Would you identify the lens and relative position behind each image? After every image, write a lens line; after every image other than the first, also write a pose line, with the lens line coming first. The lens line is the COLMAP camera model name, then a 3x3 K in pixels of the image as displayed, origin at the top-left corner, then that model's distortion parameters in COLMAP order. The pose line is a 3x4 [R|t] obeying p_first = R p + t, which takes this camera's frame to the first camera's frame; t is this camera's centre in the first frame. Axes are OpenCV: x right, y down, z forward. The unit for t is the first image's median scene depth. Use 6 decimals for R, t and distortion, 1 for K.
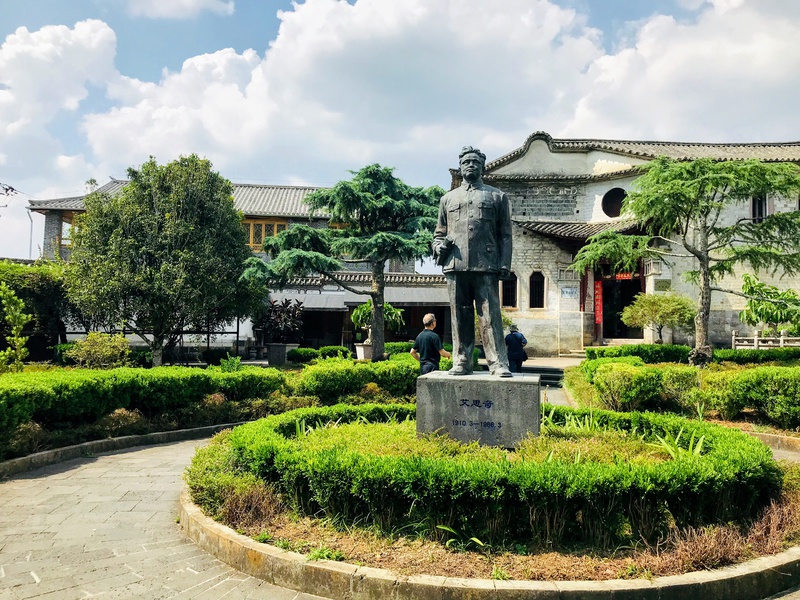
lens RADIAL K [[651.6, 0, 395.6], [0, 651.6, 295.2], [0, 0, 1]] dist [0.044677, -0.002700]
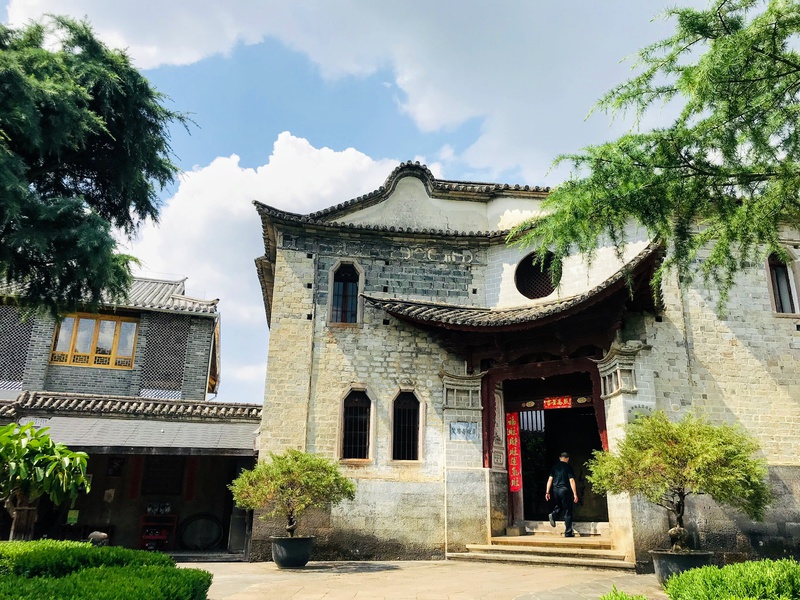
lens RADIAL K [[651.6, 0, 395.6], [0, 651.6, 295.2], [0, 0, 1]] dist [0.044677, -0.002700]
pose [[0.982063, 0.060054, 0.178734, 0.105210], [-0.013394, 0.967747, -0.251567, 0.023728], [-0.188077, 0.244660, 0.951193, 0.461921]]
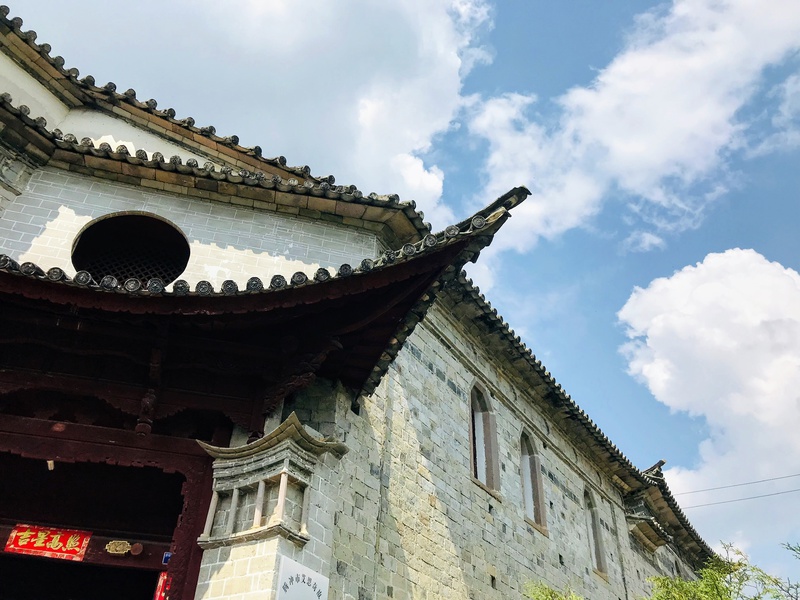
lens RADIAL K [[666.0, 0, 380.6], [0, 666.0, 301.4], [0, 0, 1]] dist [0.004019, 0.003866]
pose [[0.503078, 0.535260, 0.678534, 0.205430], [-0.094657, 0.814524, -0.572355, 0.021659], [-0.859042, 0.223711, 0.460435, 0.766477]]
